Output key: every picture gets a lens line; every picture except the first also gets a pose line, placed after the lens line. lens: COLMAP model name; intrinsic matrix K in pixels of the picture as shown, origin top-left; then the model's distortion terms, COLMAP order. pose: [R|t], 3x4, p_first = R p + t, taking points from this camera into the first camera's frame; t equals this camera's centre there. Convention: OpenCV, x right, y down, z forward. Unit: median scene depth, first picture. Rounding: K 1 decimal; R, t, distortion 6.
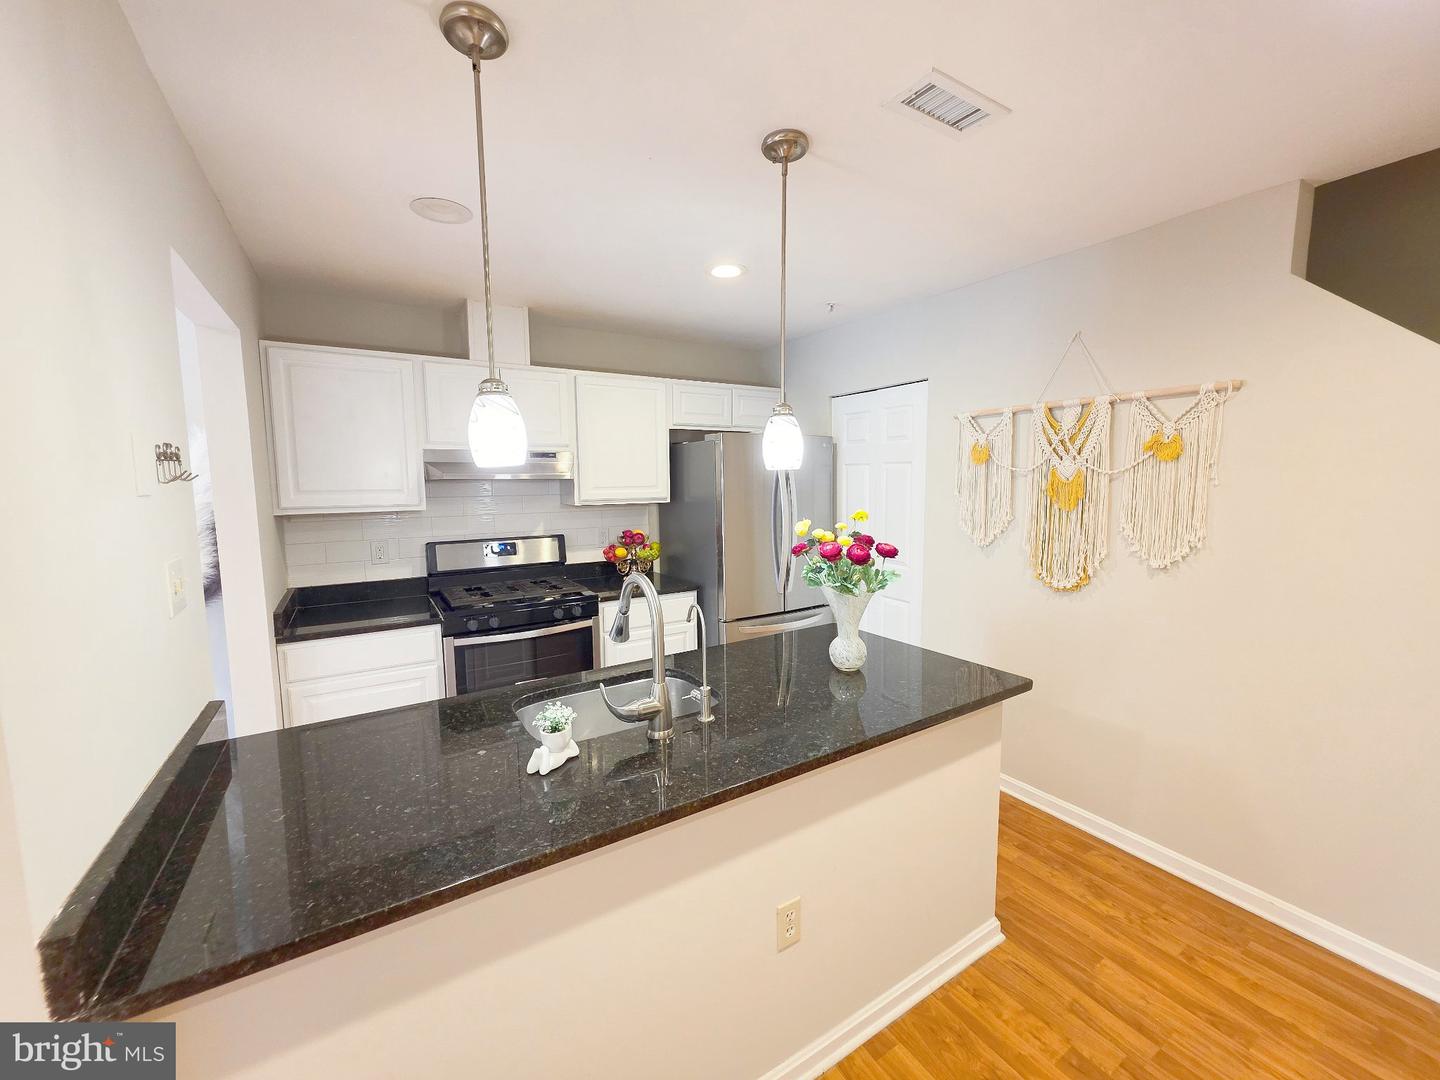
lens RADIAL K [[577.3, 0, 719.6], [0, 577.3, 532.6], [0, 0, 1]] dist [0.001546, 0.000044]
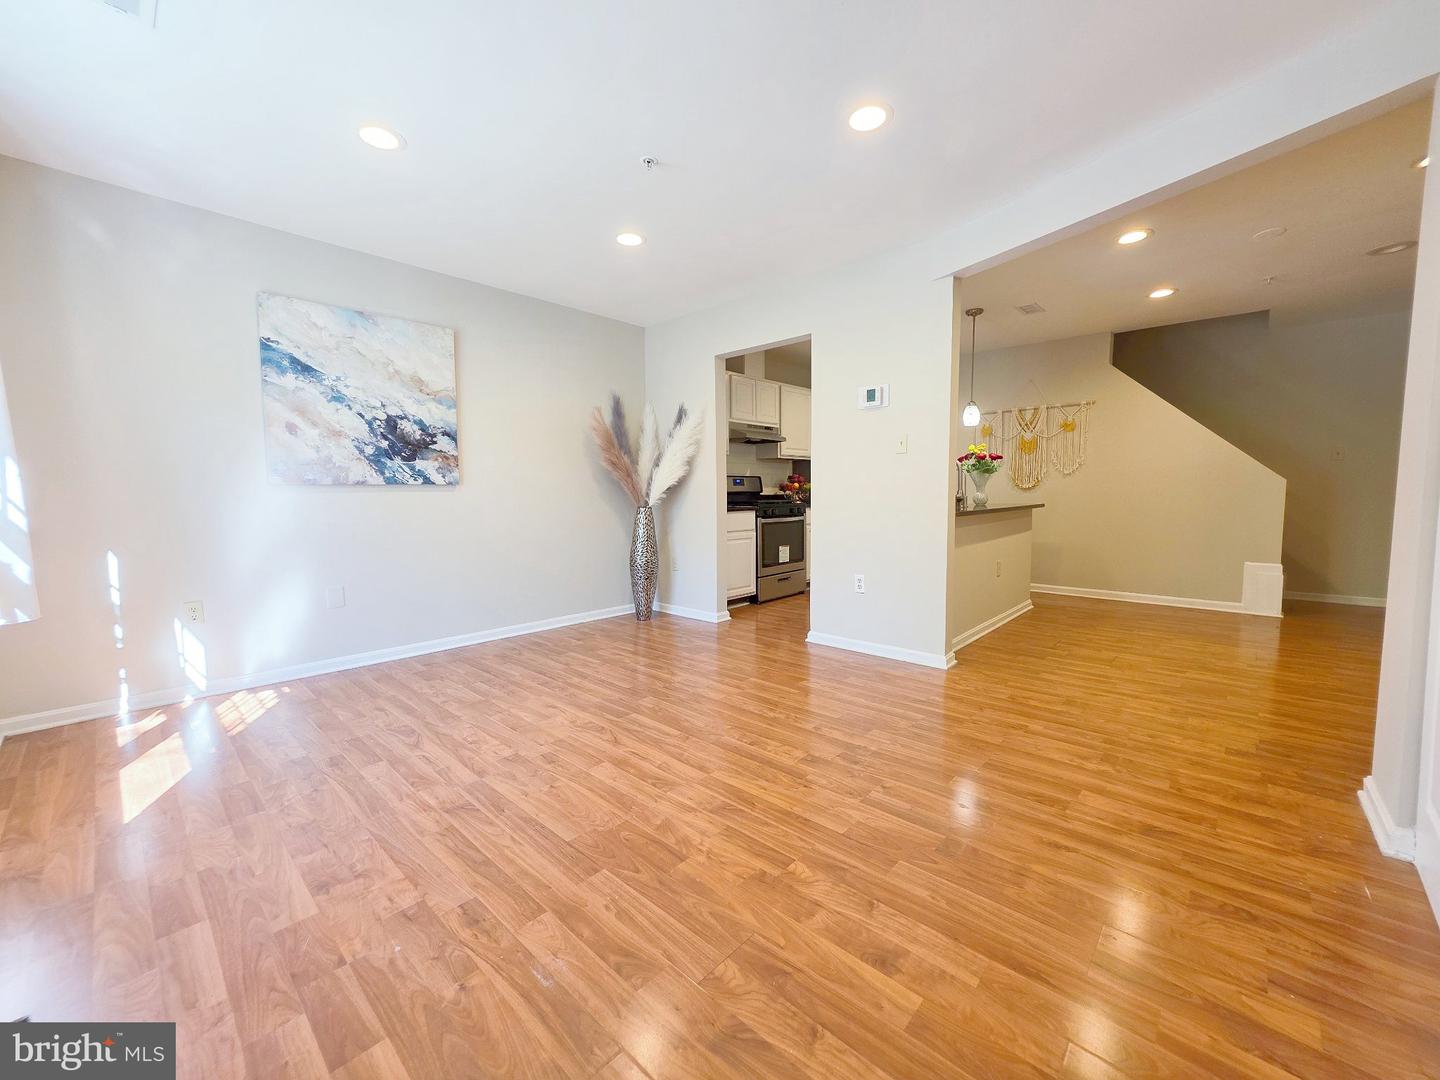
lens RADIAL K [[577.3, 0, 719.6], [0, 577.3, 532.6], [0, 0, 1]] dist [0.001546, 0.000044]
pose [[0.962939, -0.019331, 0.269024, -1.197033], [0.025742, 0.999462, -0.020323, 0.285040], [-0.268487, 0.026495, 0.962919, -0.879874]]
